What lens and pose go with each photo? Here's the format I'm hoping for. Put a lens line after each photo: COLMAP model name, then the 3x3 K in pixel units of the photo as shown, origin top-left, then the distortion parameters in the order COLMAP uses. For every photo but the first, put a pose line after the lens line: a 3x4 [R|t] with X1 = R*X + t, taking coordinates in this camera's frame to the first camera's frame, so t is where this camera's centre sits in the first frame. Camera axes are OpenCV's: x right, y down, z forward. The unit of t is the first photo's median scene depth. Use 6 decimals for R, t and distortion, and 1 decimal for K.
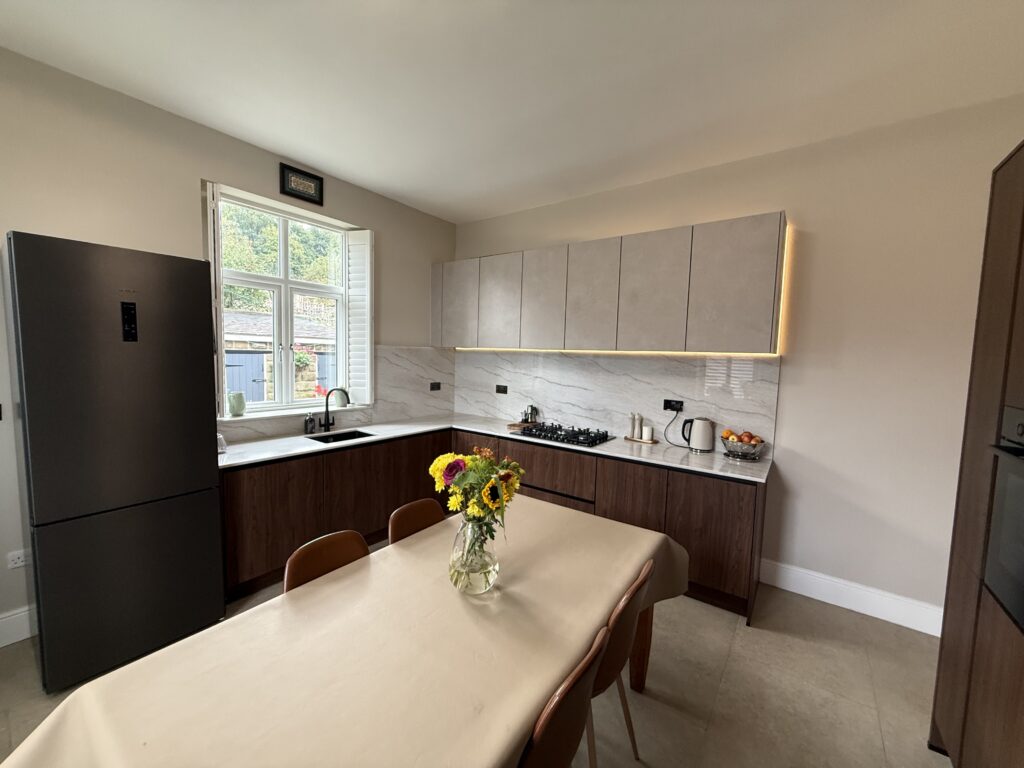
lens RADIAL K [[409.0, 0, 507.6], [0, 409.0, 383.2], [0, 0, 1]] dist [0.003510, 0.000022]
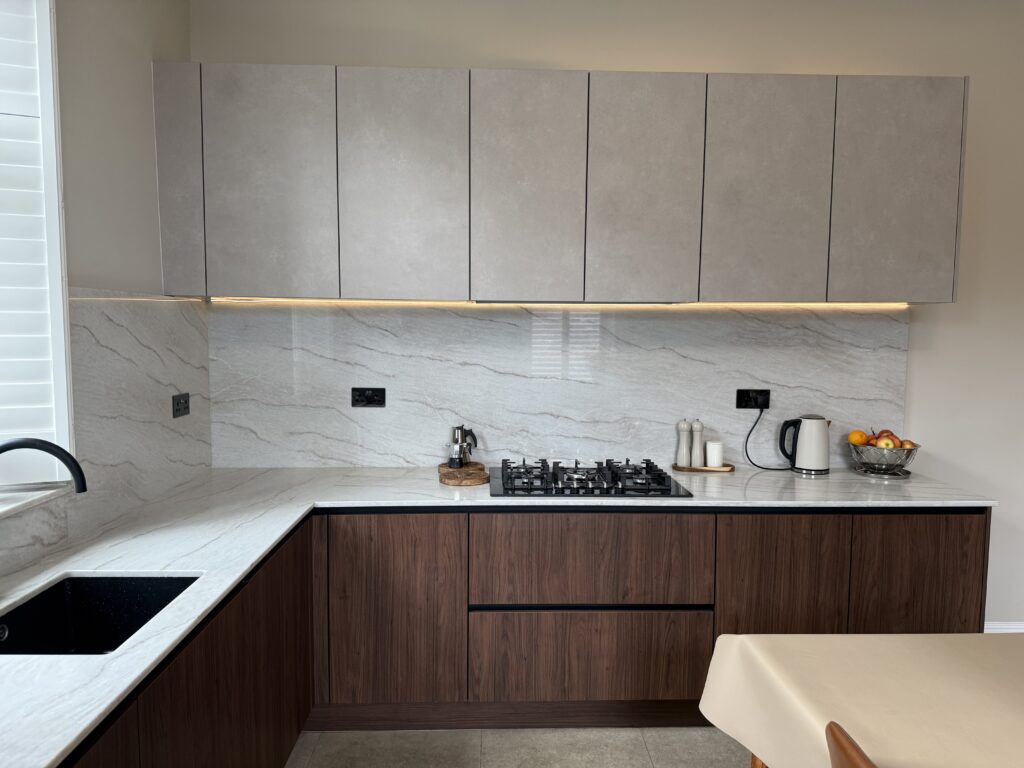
lens RADIAL K [[717.9, 0, 509.3], [0, 717.9, 383.3], [0, 0, 1]] dist [0.049285, -0.035603]
pose [[0.778860, -0.071152, 0.623149, -0.464782], [0.058752, 0.997452, 0.040457, -0.026238], [-0.624440, 0.005101, 0.781056, 0.422868]]
